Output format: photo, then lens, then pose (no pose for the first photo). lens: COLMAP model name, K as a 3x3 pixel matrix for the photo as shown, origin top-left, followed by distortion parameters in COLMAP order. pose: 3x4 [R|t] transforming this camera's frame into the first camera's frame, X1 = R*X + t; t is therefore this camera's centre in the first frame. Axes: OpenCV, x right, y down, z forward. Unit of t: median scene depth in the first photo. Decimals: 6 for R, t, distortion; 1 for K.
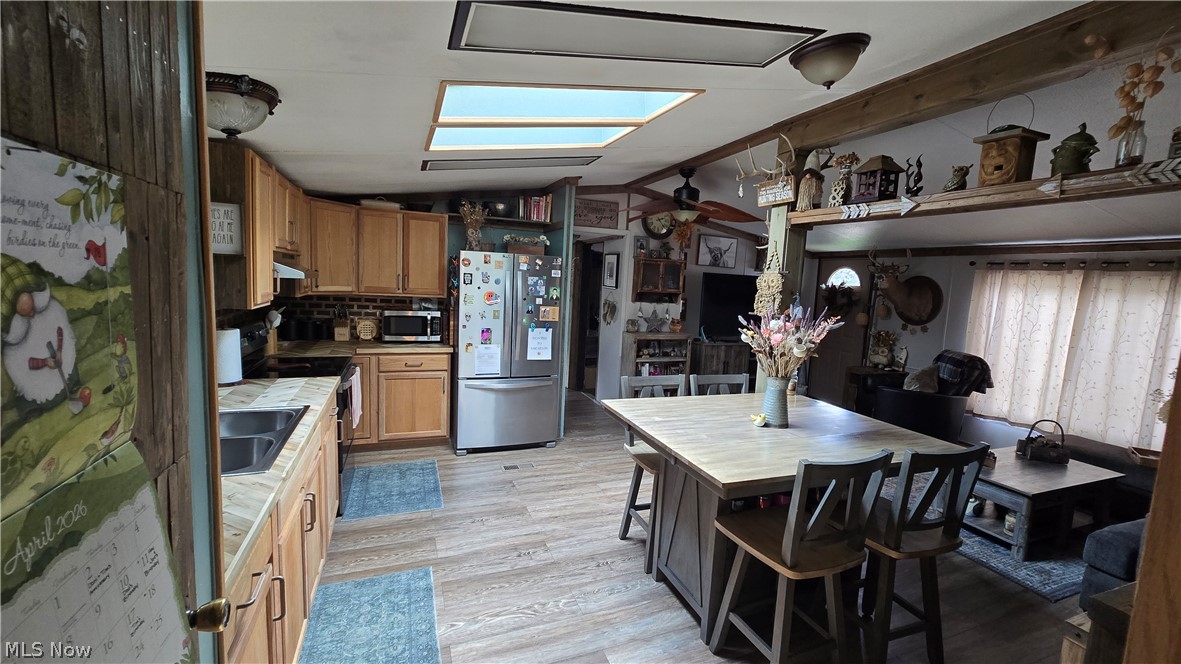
lens RADIAL K [[483.2, 0, 597.4], [0, 483.2, 330.6], [0, 0, 1]] dist [-0.009199, 0.003249]
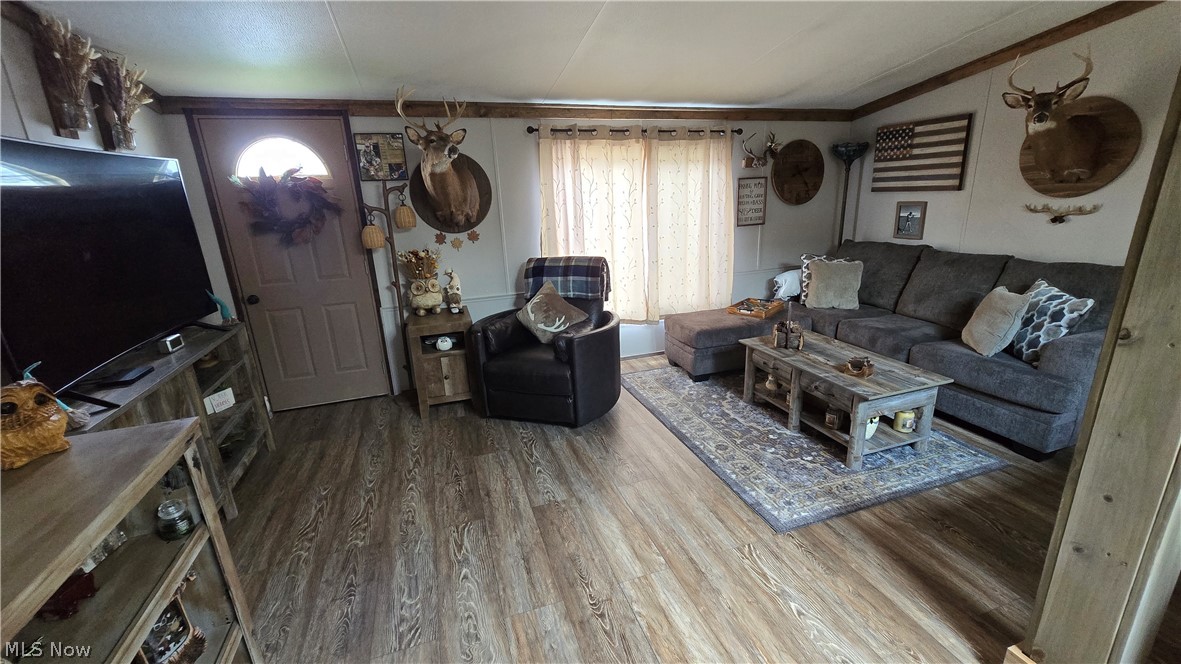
lens RADIAL K [[483.2, 0, 594.0], [0, 483.2, 331.9], [0, 0, 1]] dist [-0.009199, 0.003249]
pose [[0.051404, -0.329095, 0.942897, 0.029472], [0.143735, 0.936753, 0.319115, -0.092756], [-0.988280, 0.119123, 0.095455, 1.087808]]
